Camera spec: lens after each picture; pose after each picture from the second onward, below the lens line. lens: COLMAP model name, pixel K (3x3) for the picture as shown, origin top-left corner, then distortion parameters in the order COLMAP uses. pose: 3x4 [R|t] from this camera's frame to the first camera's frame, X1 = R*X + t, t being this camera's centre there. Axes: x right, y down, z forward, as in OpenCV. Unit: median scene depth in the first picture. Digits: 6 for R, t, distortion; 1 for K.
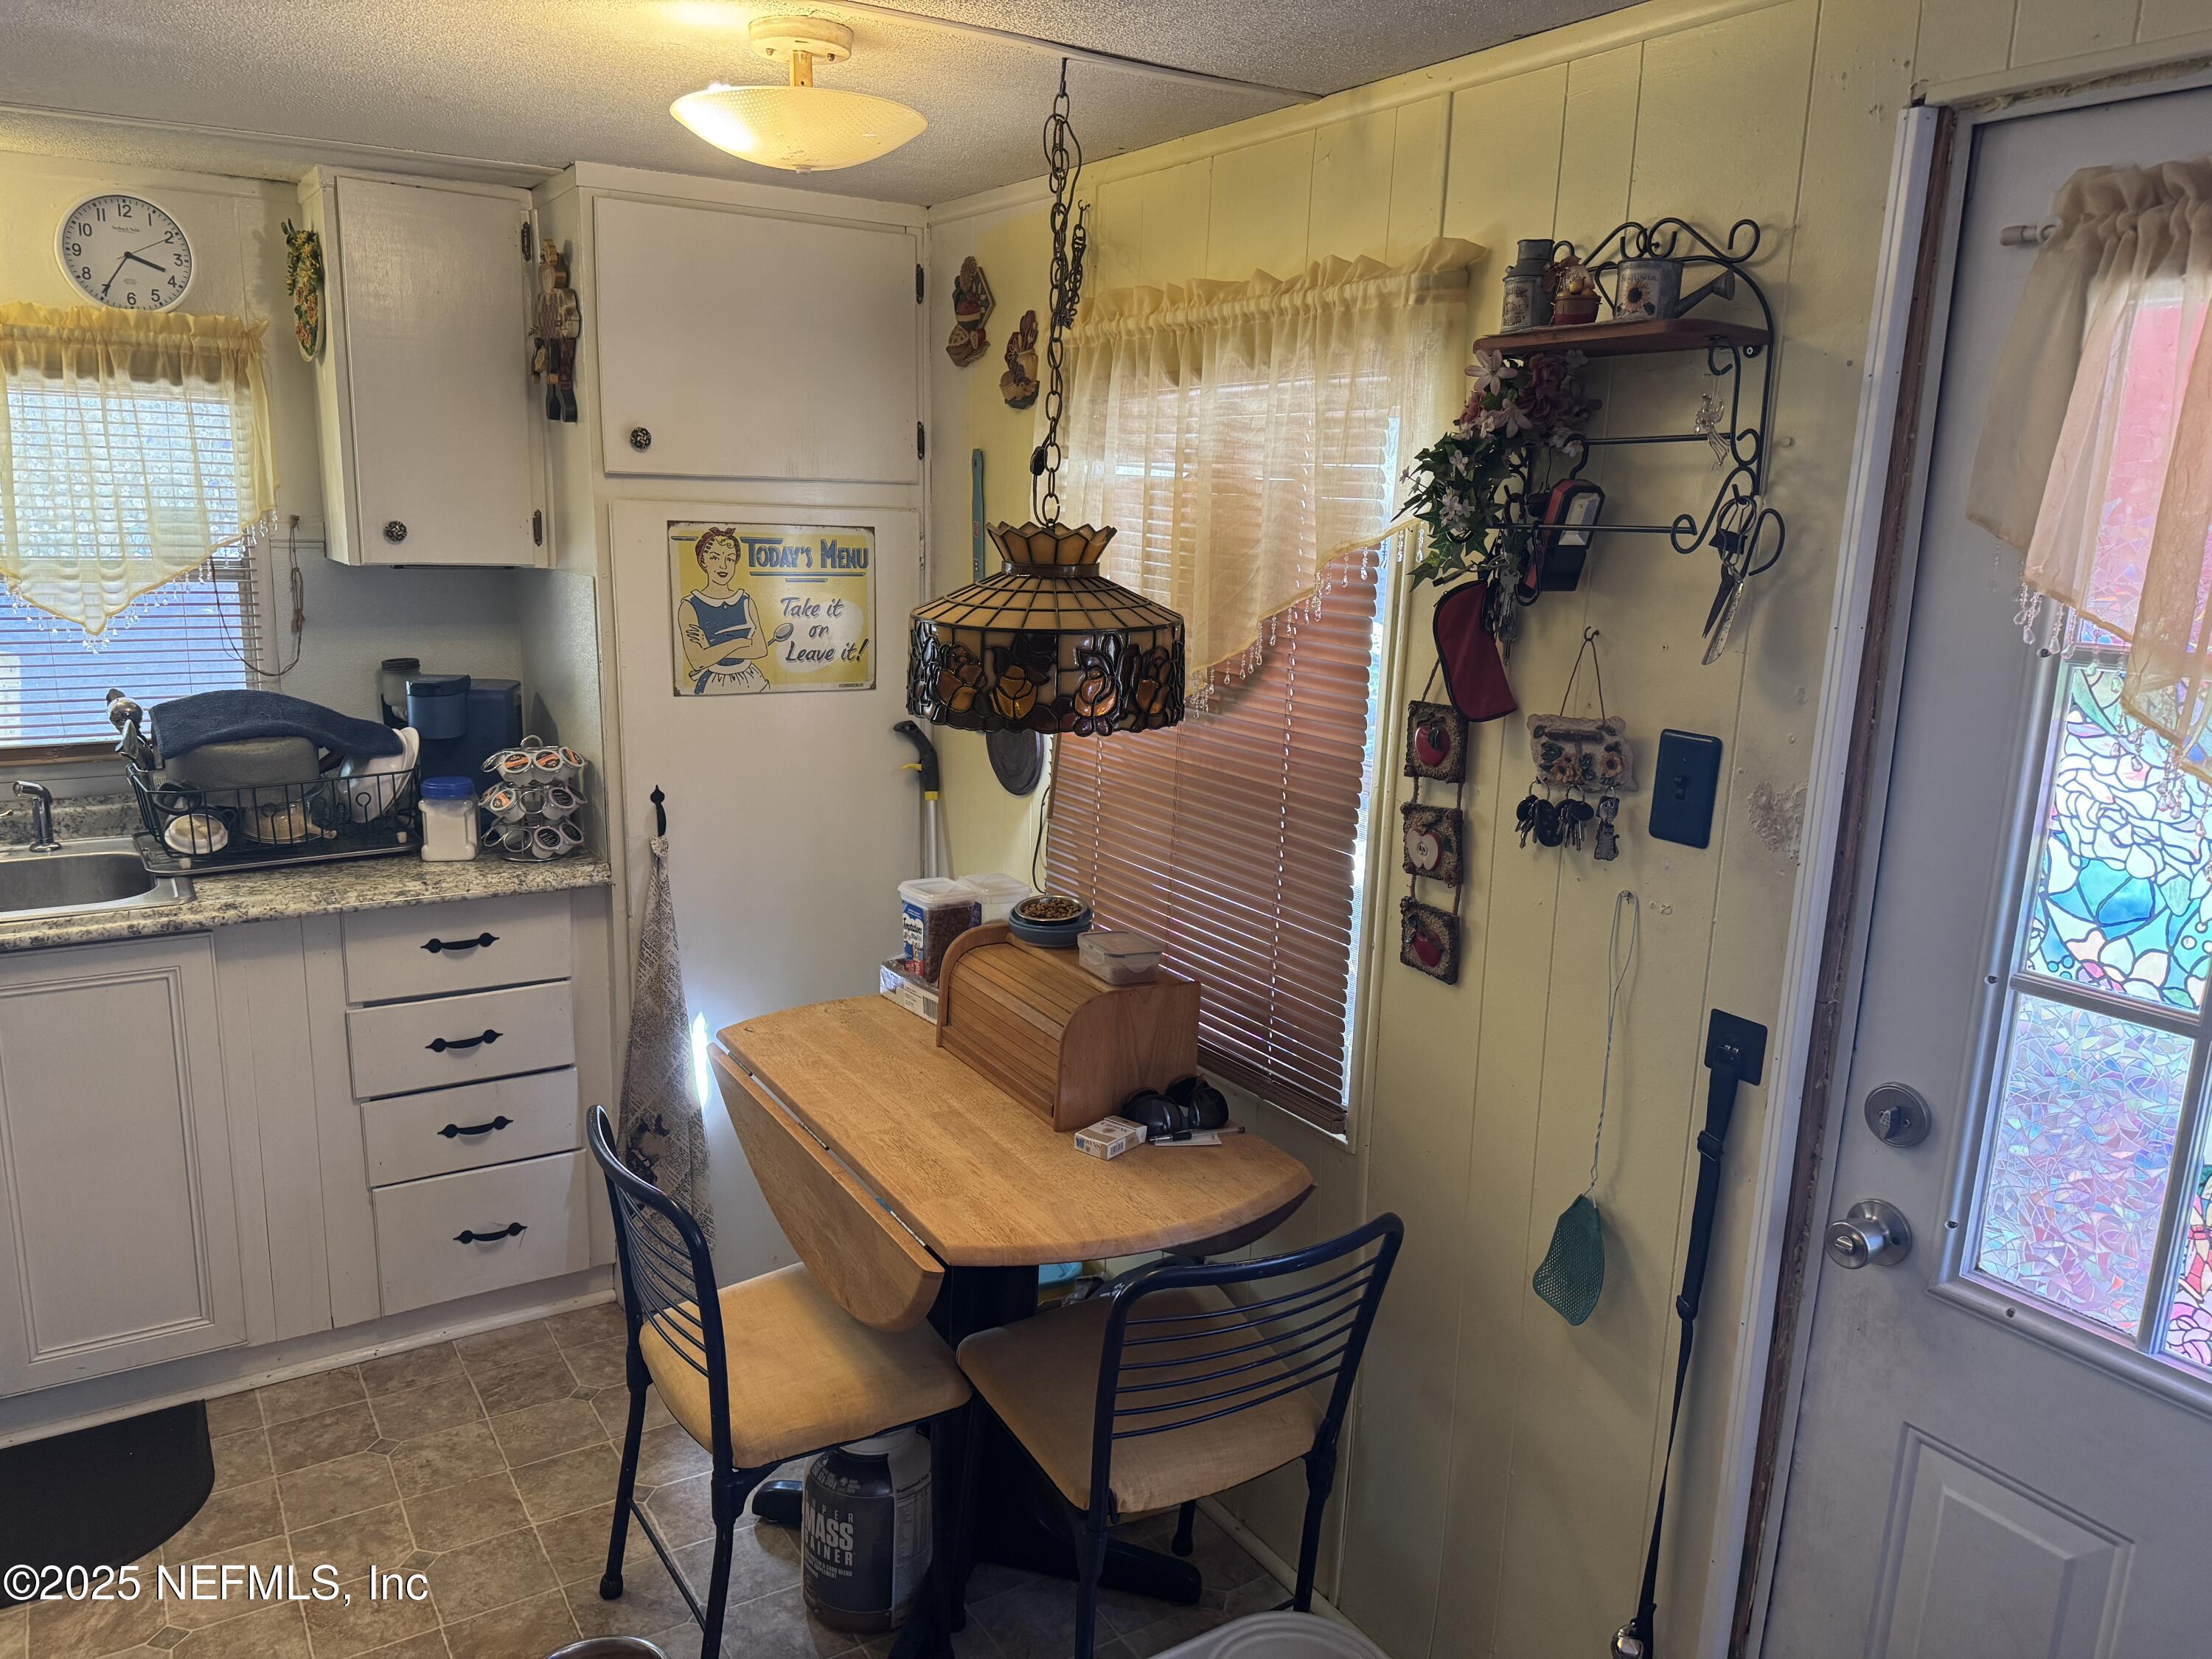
lens RADIAL K [[1552.0, 0, 1080.0], [0, 1552.0, 826.7], [0, 0, 1]] dist [0.120522, -0.172827]
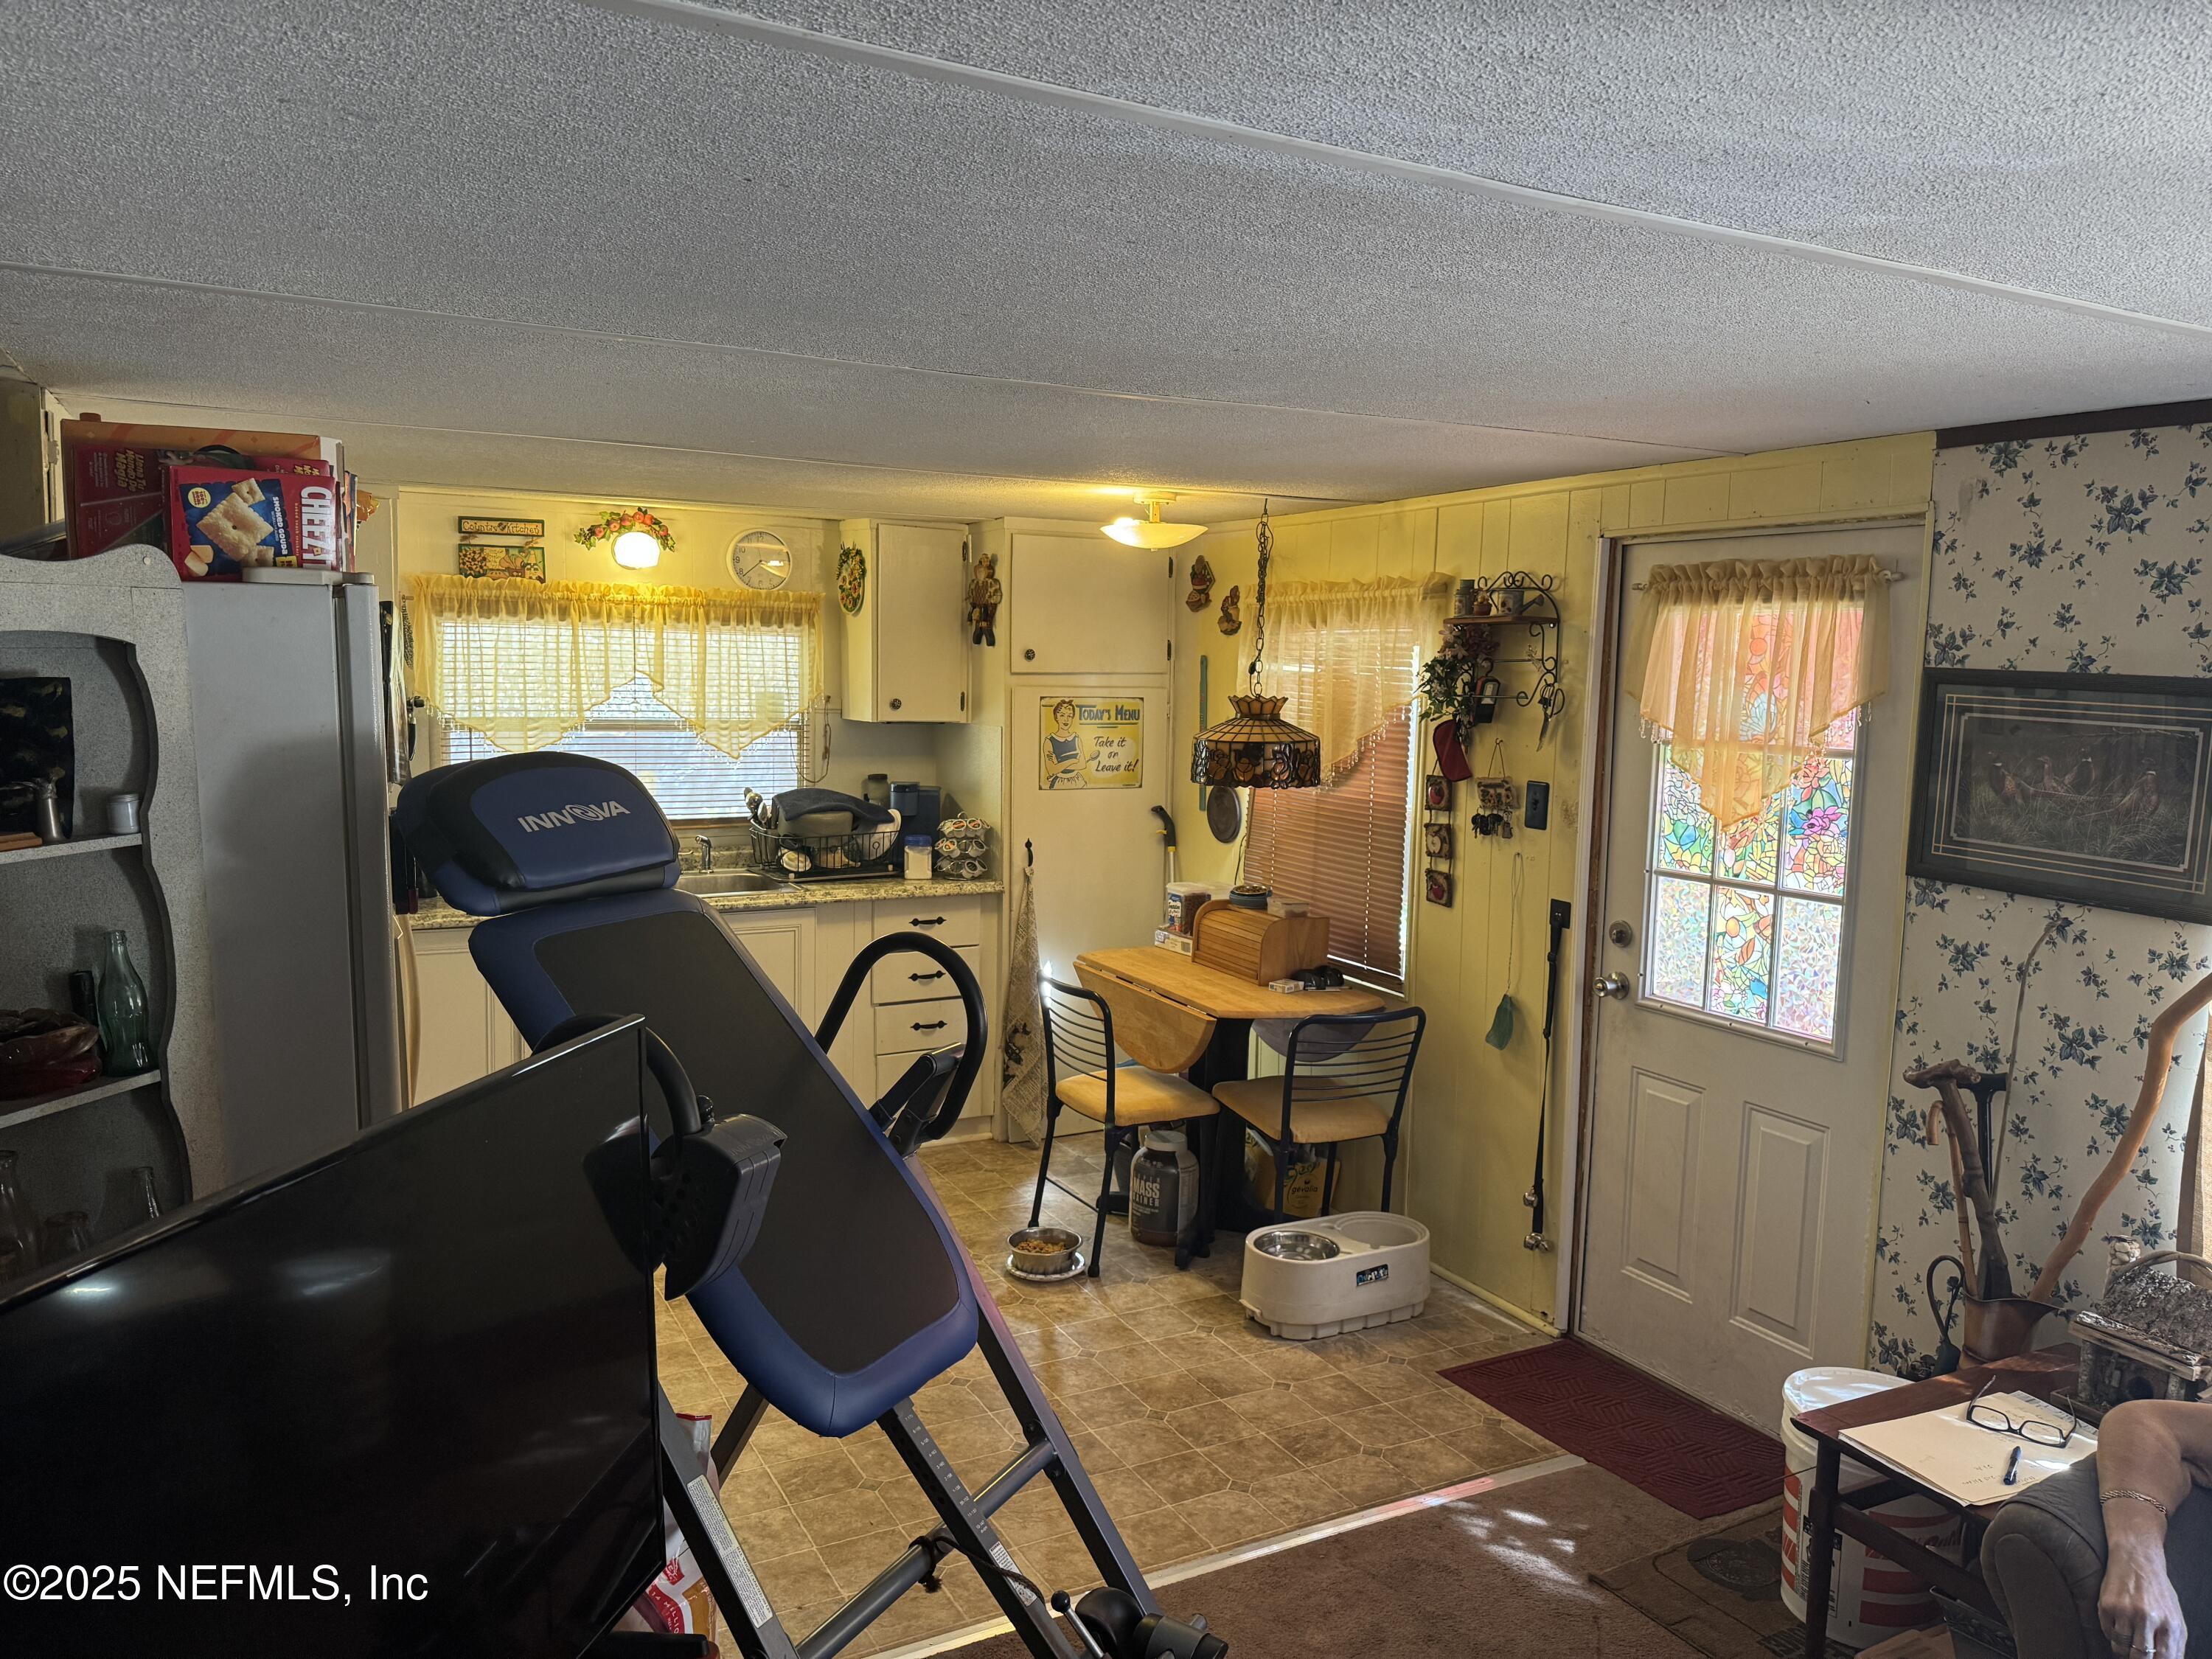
lens RADIAL K [[1552.0, 0, 1080.0], [0, 1552.0, 826.7], [0, 0, 1]] dist [0.120522, -0.172827]
pose [[0.996634, -0.002112, -0.081956, -0.084938], [-0.006446, 0.994555, -0.104016, 0.207088], [0.081730, 0.104194, 0.991193, -1.112271]]
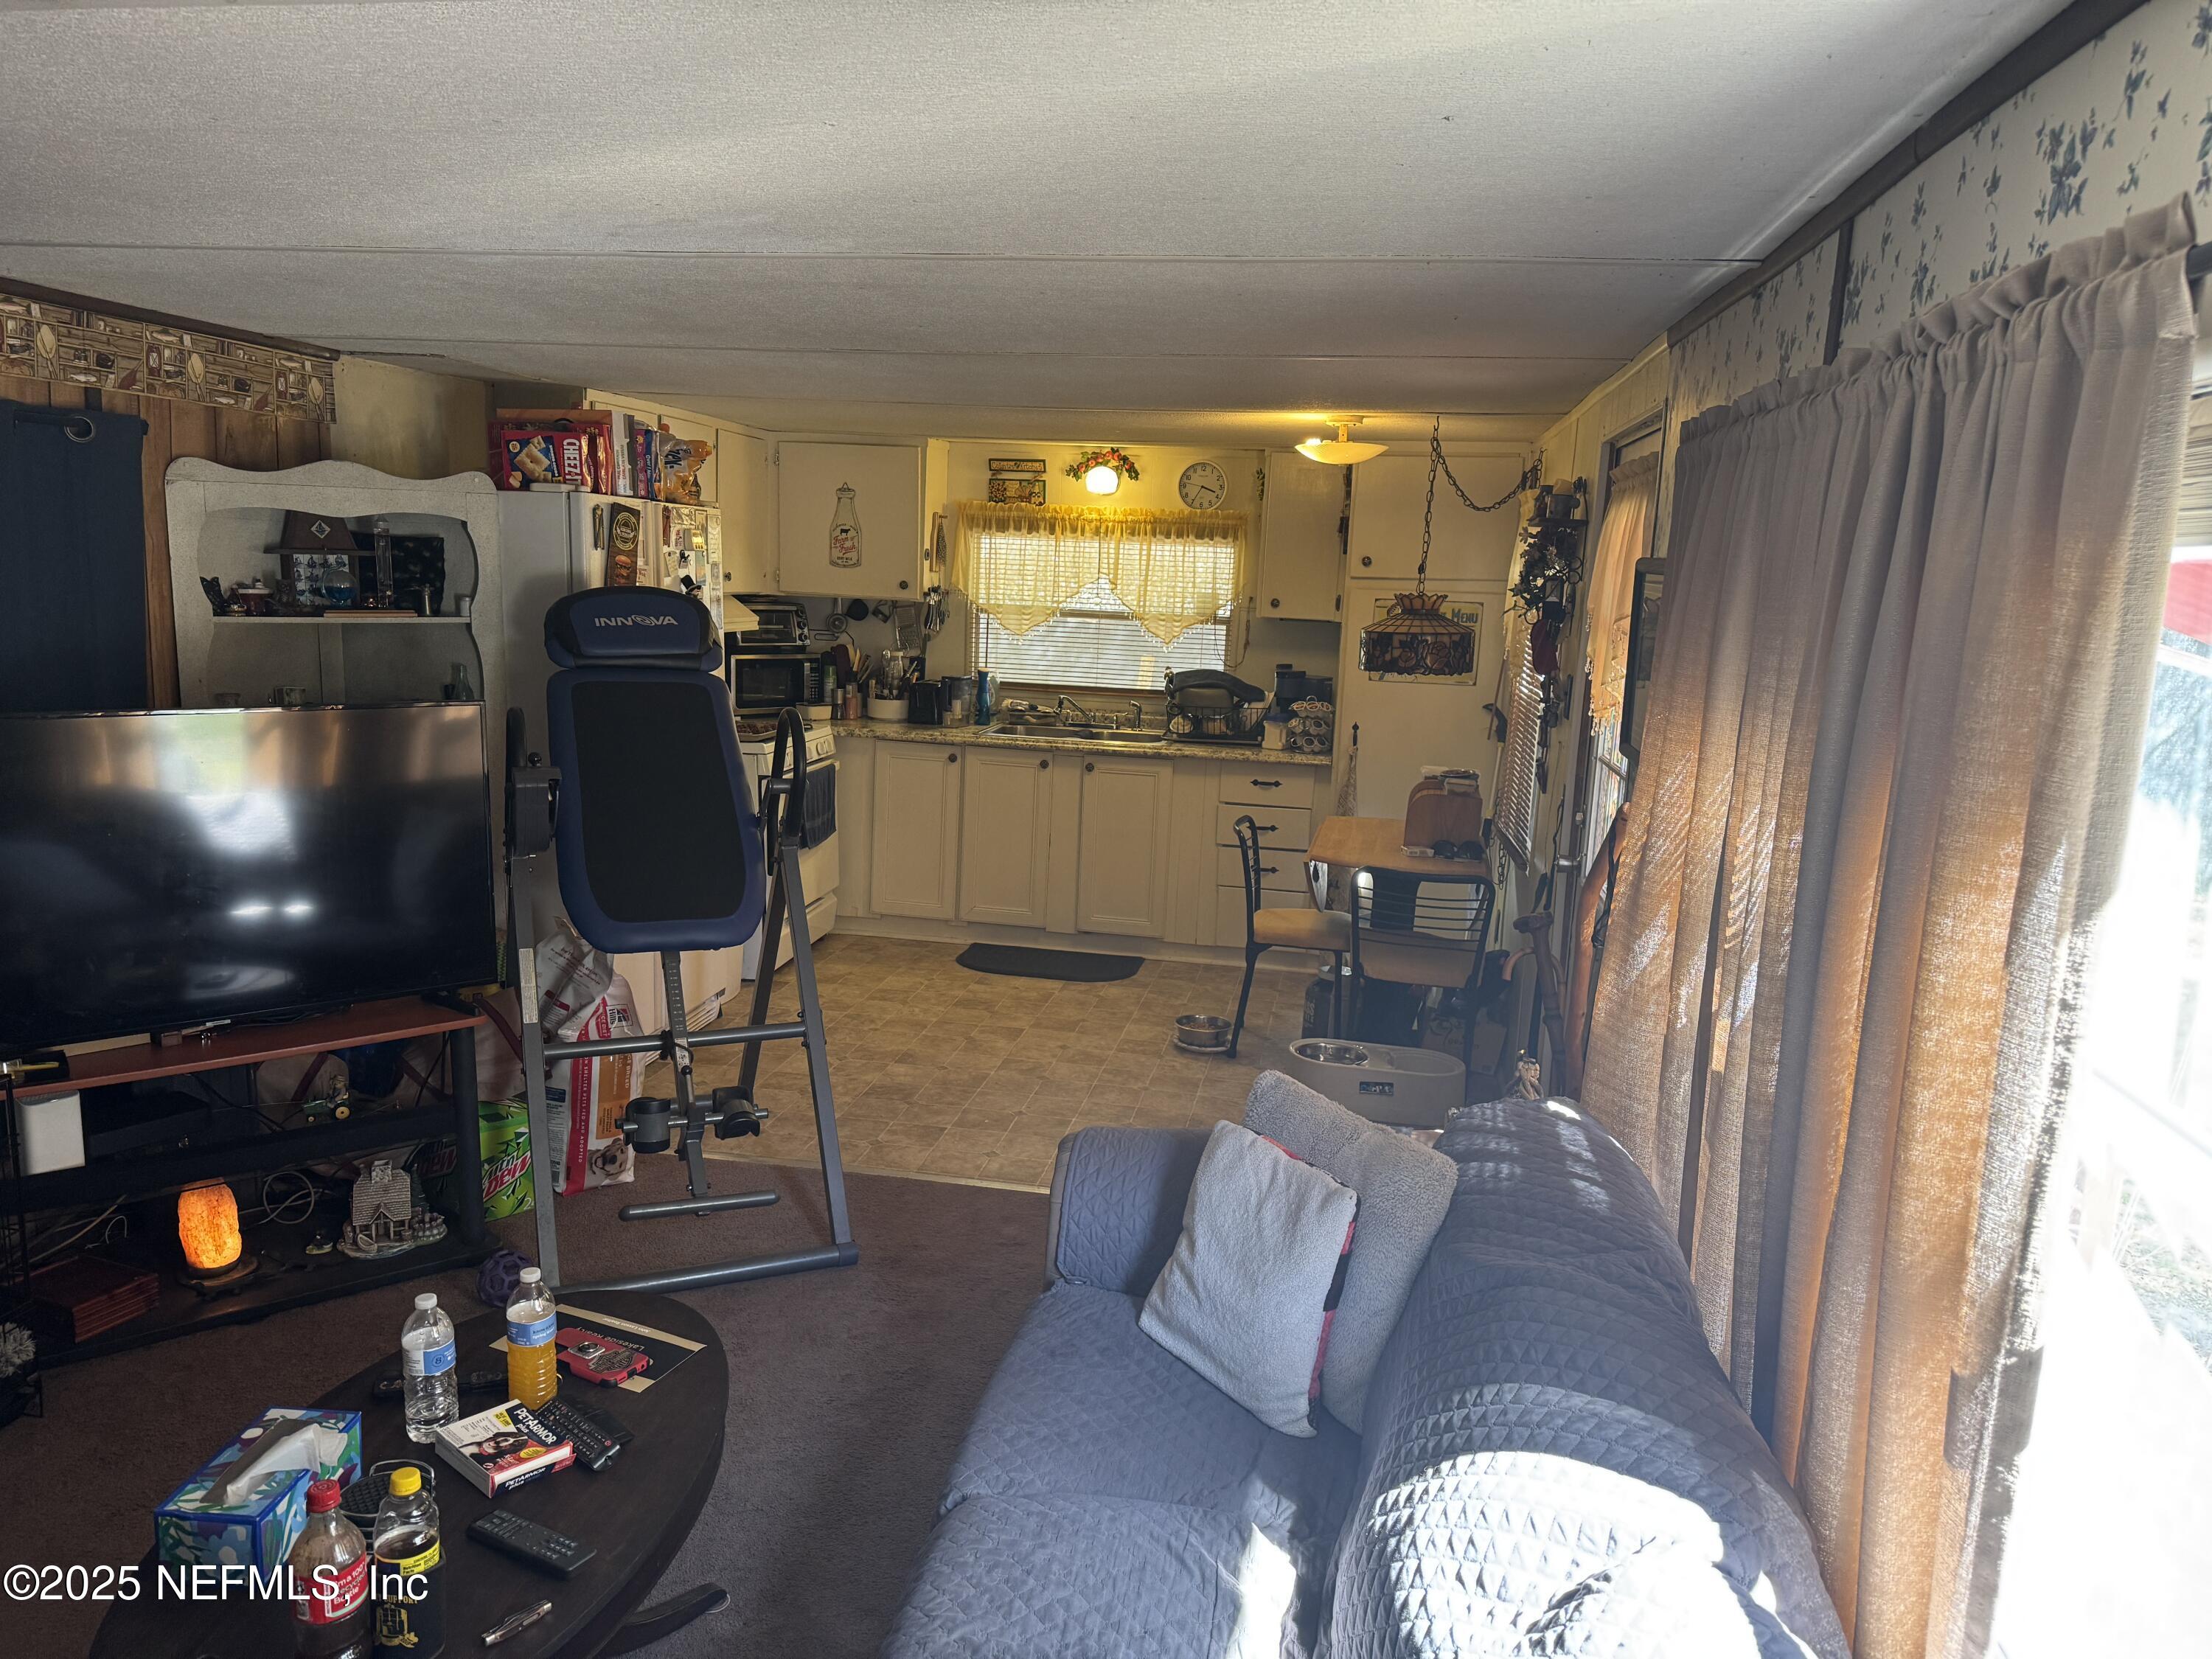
lens RADIAL K [[1520.6, 0, 1094.3], [0, 1520.6, 815.1], [0, 0, 1]] dist [0.044859, -0.057167]
pose [[0.738334, 0.107095, -0.665878, 1.192221], [-0.159593, 0.987015, -0.018214, 0.268522], [0.655281, 0.119718, 0.745838, -1.055818]]
